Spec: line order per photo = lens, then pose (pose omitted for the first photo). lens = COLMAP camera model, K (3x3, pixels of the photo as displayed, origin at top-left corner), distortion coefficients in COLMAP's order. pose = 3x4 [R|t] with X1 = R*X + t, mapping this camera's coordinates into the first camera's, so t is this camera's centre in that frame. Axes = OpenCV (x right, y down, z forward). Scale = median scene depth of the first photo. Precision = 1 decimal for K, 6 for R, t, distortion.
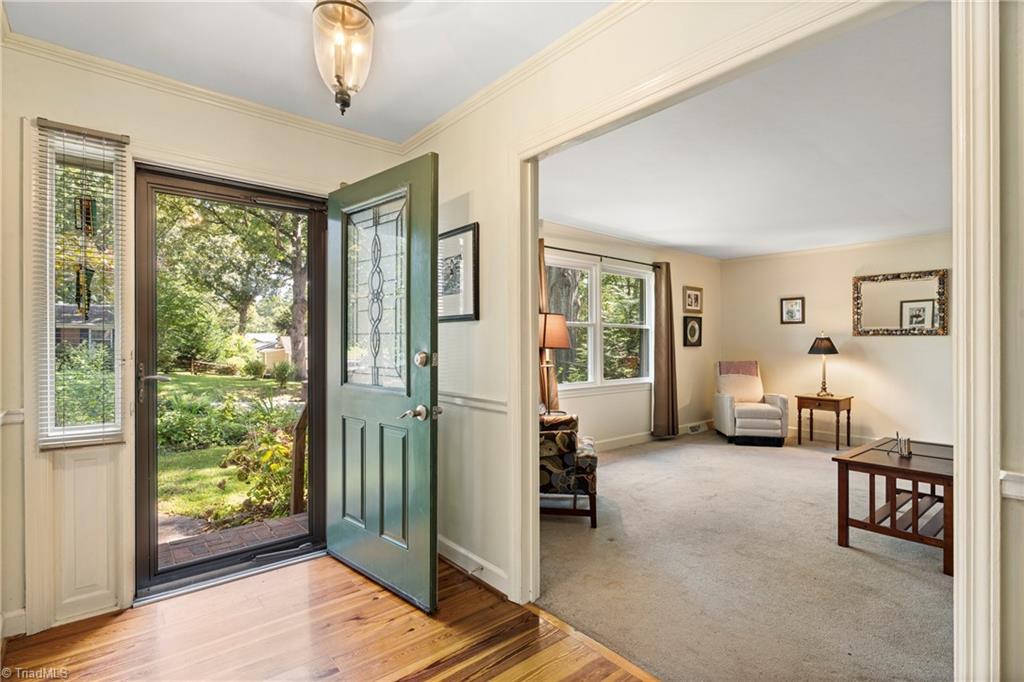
lens RADIAL K [[496.6, 0, 515.2], [0, 496.6, 342.0], [0, 0, 1]] dist [0.009875, -0.001410]
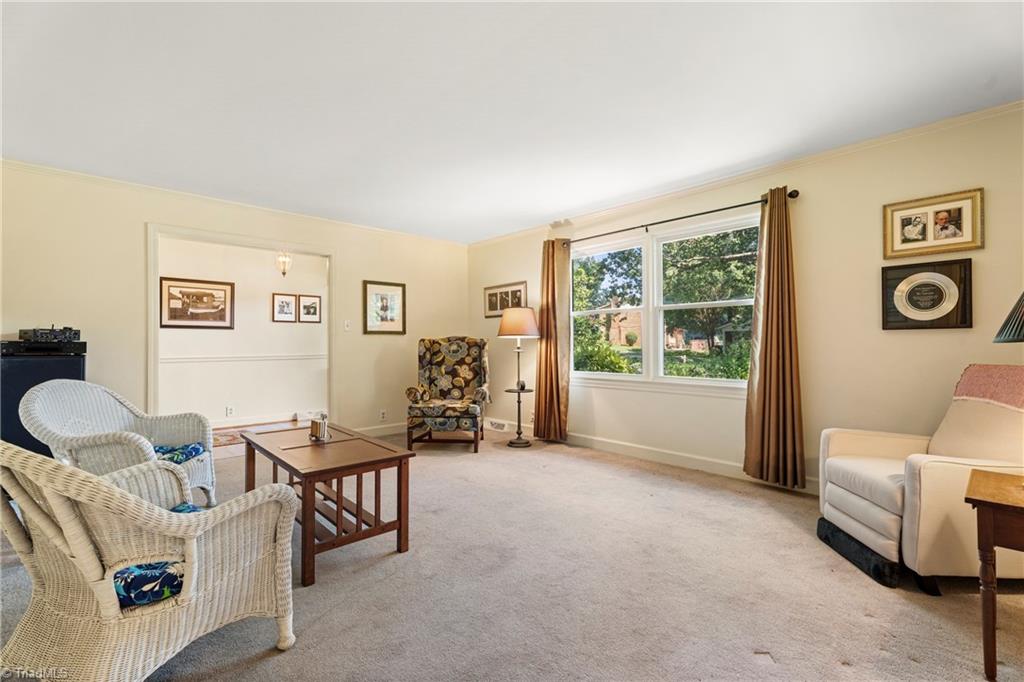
lens RADIAL K [[453.7, 0, 504.8], [0, 453.7, 341.7], [0, 0, 1]] dist [0.003237, -0.000218]
pose [[0.038659, -0.006220, -0.999233, 0.863057], [0.005416, 0.999967, -0.006015, 0.023961], [0.999238, -0.005179, 0.038692, 0.684556]]
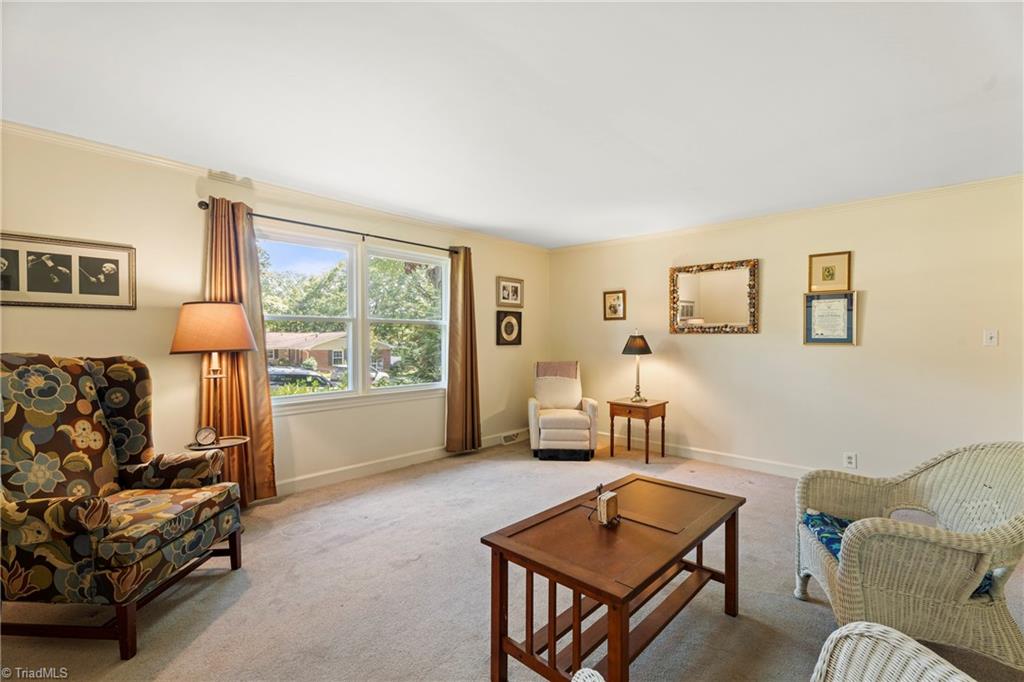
lens RADIAL K [[453.7, 0, 511.8], [0, 453.7, 342.8], [0, 0, 1]] dist [0.003237, -0.000218]
pose [[0.993004, -0.000960, 0.118073, 0.303417], [-0.000482, 0.999926, 0.012181, -0.005672], [-0.118076, -0.012152, 0.992930, 0.226079]]
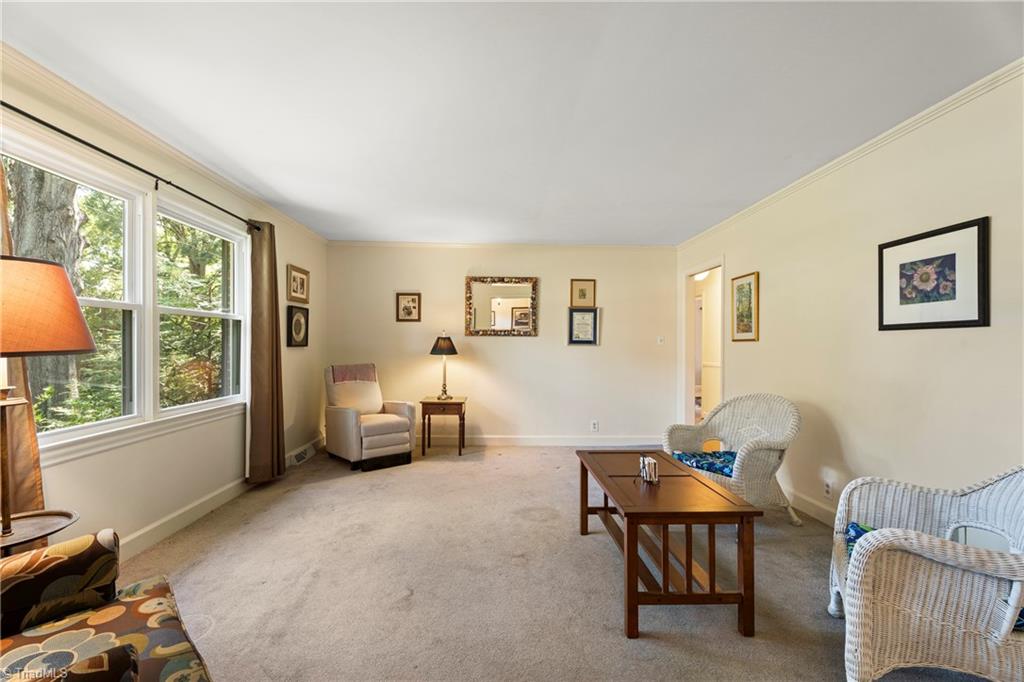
lens RADIAL K [[453.7, 0, 509.6], [0, 453.7, 341.7], [0, 0, 1]] dist [0.003237, -0.000218]
pose [[0.628526, 0.005127, 0.777772, 0.028905], [-0.005416, 0.999983, -0.002215, 0.001324], [-0.777770, -0.002820, 0.628543, 0.367736]]
